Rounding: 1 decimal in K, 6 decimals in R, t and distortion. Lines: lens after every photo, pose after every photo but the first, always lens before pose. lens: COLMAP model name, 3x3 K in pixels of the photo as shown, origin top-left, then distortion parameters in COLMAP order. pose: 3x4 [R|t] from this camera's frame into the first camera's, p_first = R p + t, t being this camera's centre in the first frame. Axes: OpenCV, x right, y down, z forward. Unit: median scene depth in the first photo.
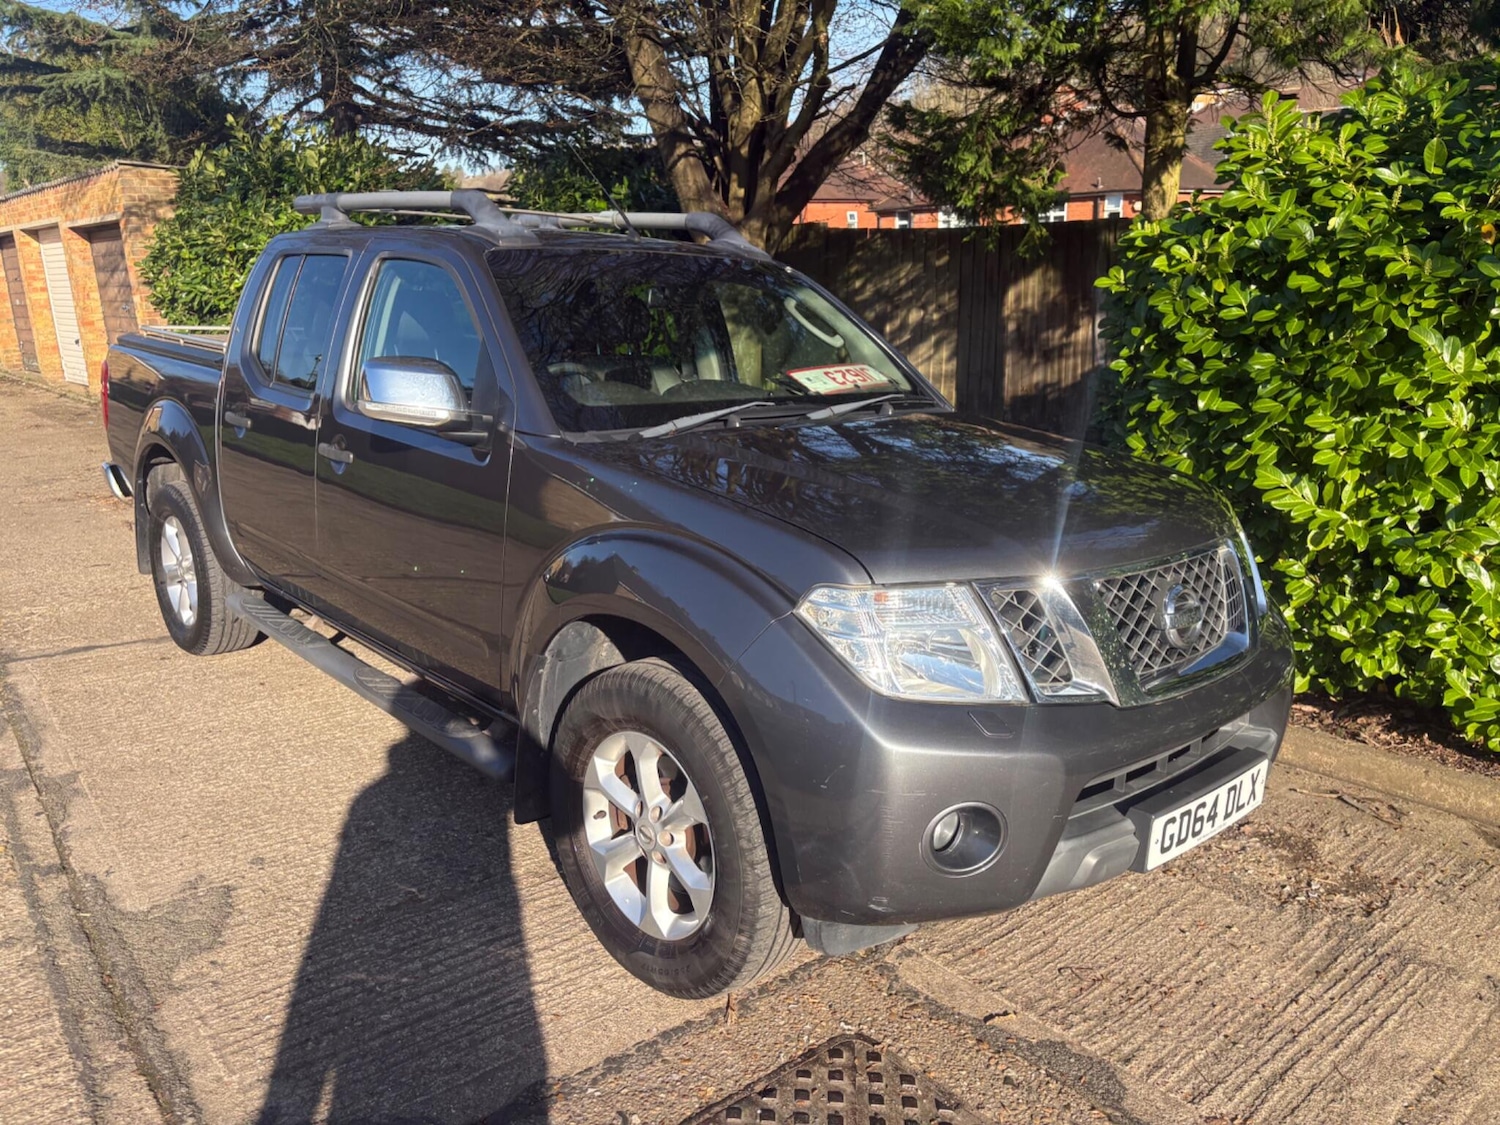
lens RADIAL K [[1137.0, 0, 735.2], [0, 1137.0, 578.8], [0, 0, 1]] dist [0.052726, -0.059545]
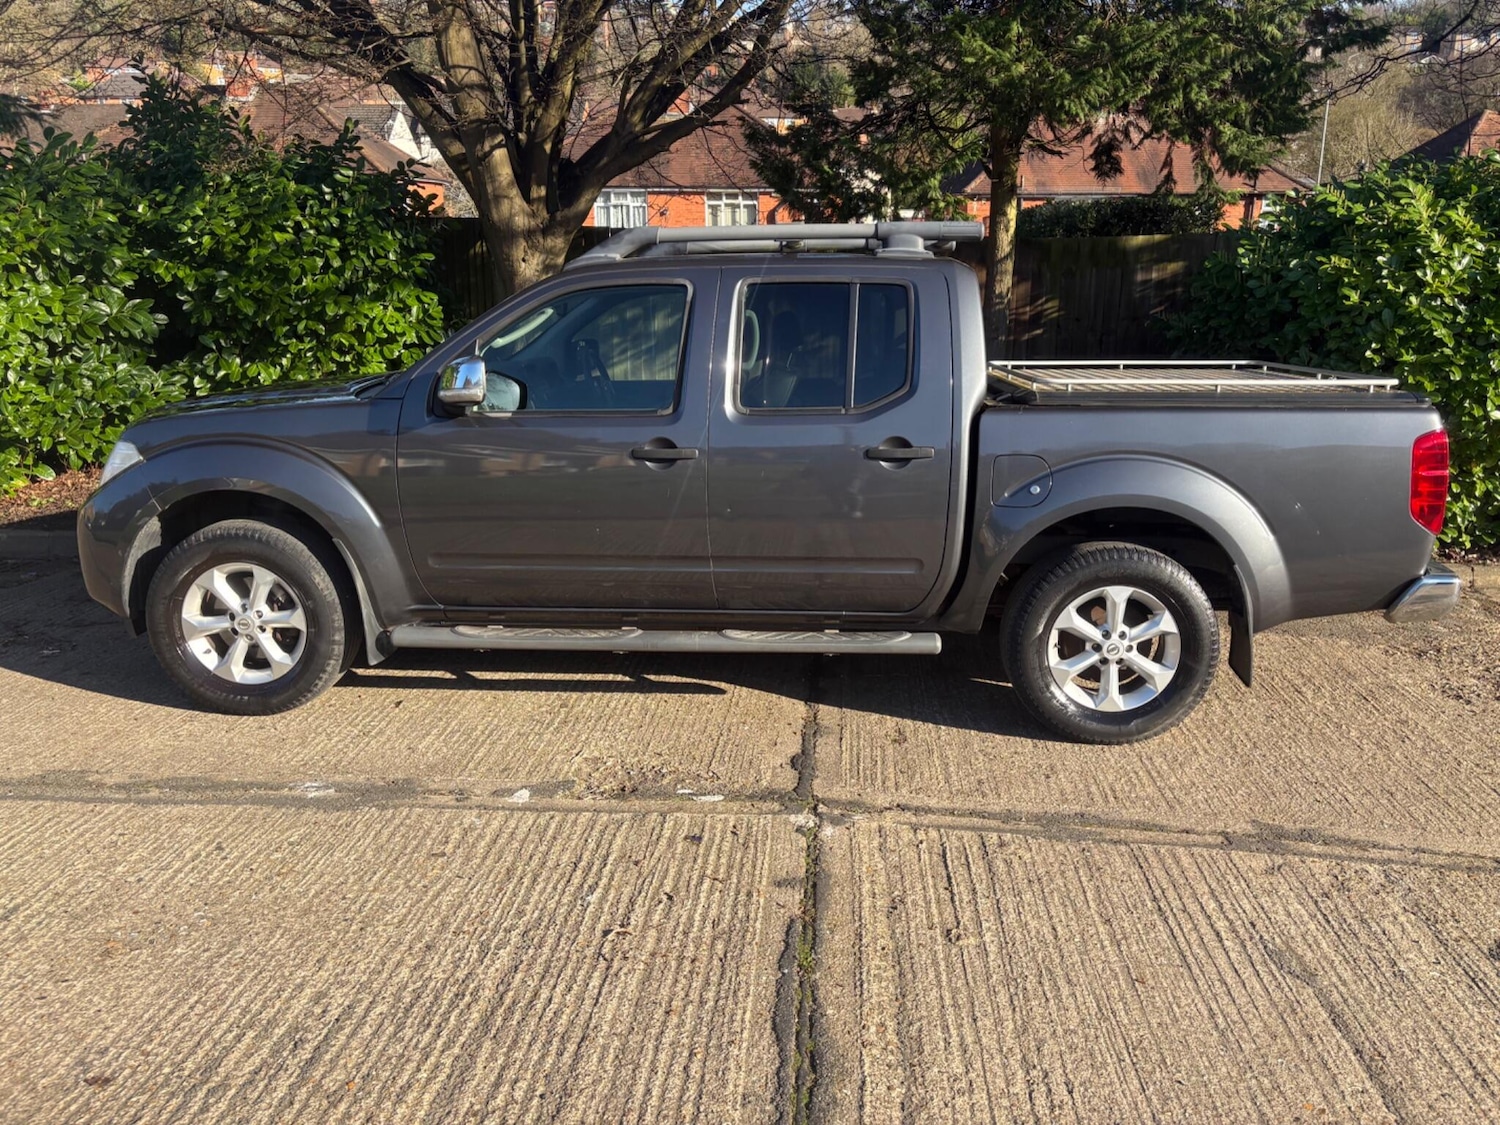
lens RADIAL K [[1137.0, 0, 769.7], [0, 1137.0, 534.4], [0, 0, 1]] dist [0.052726, -0.059545]
pose [[0.705577, -0.155636, 0.691331, -1.441512], [0.168048, 0.984504, 0.050125, -0.182685], [-0.688419, 0.080810, 0.720797, 0.540667]]
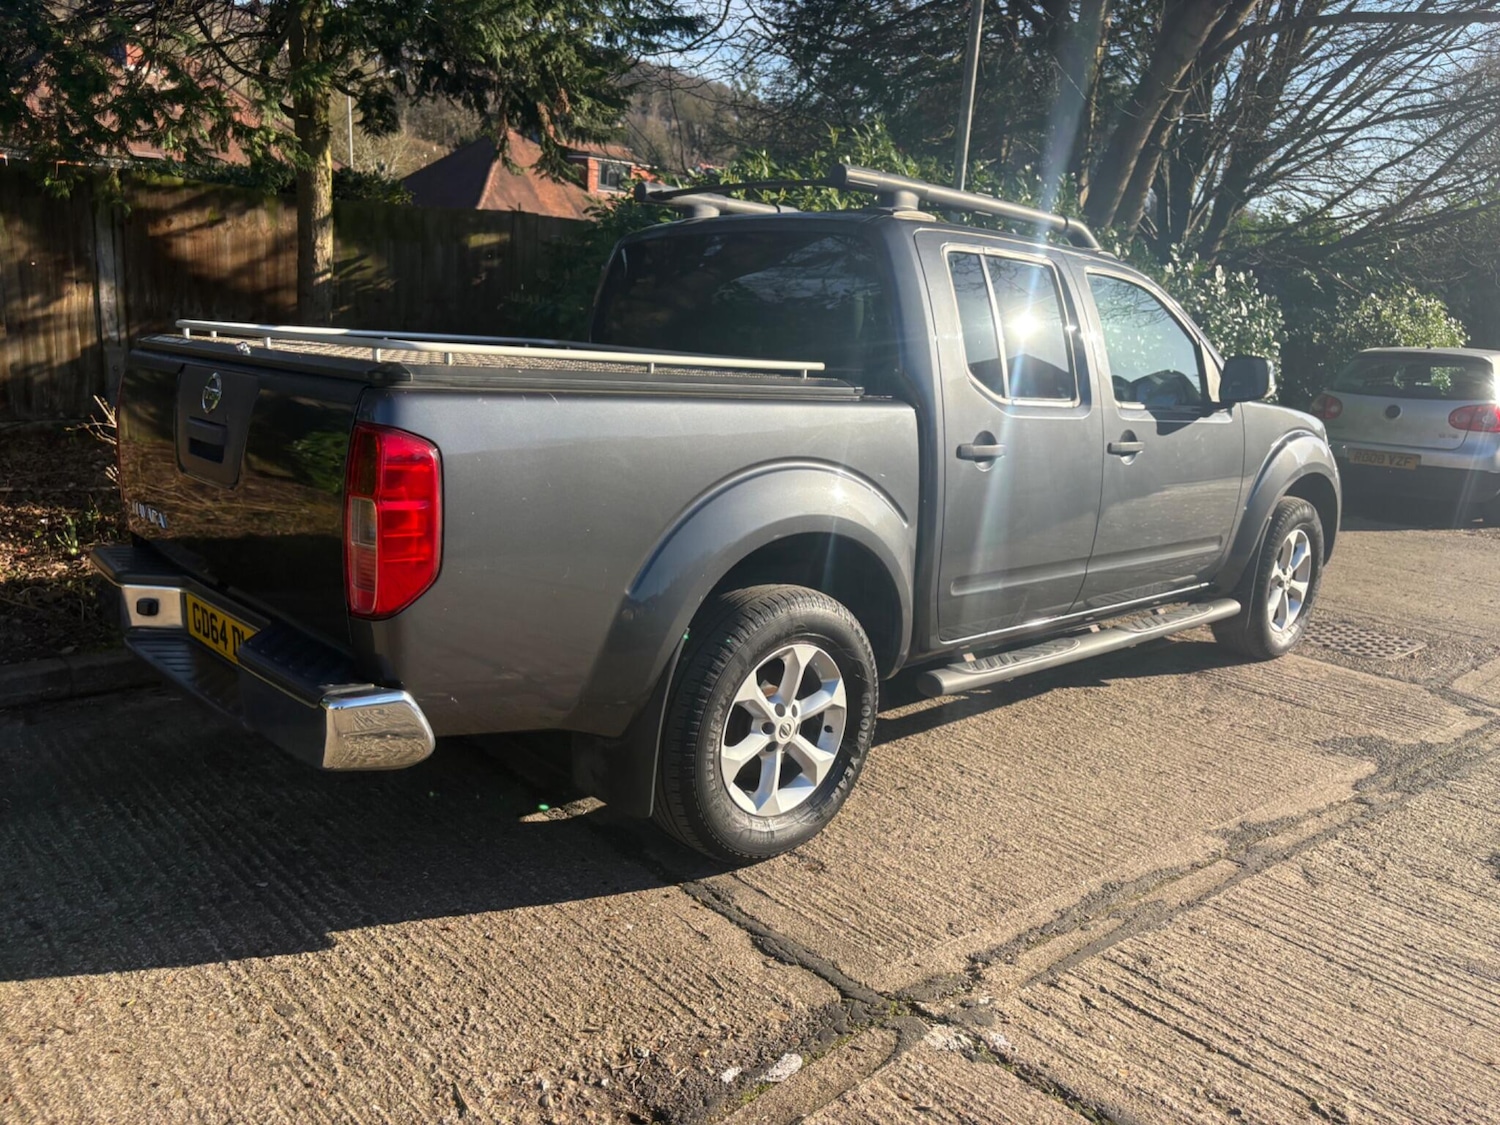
lens RADIAL K [[1137.0, 0, 774.5], [0, 1137.0, 562.0], [0, 0, 1]] dist [0.052726, -0.059545]
pose [[-0.024935, -0.229635, 0.972957, -1.353161], [0.191447, 0.954149, 0.230102, -0.303190], [-0.981186, 0.192008, 0.020171, 1.231265]]
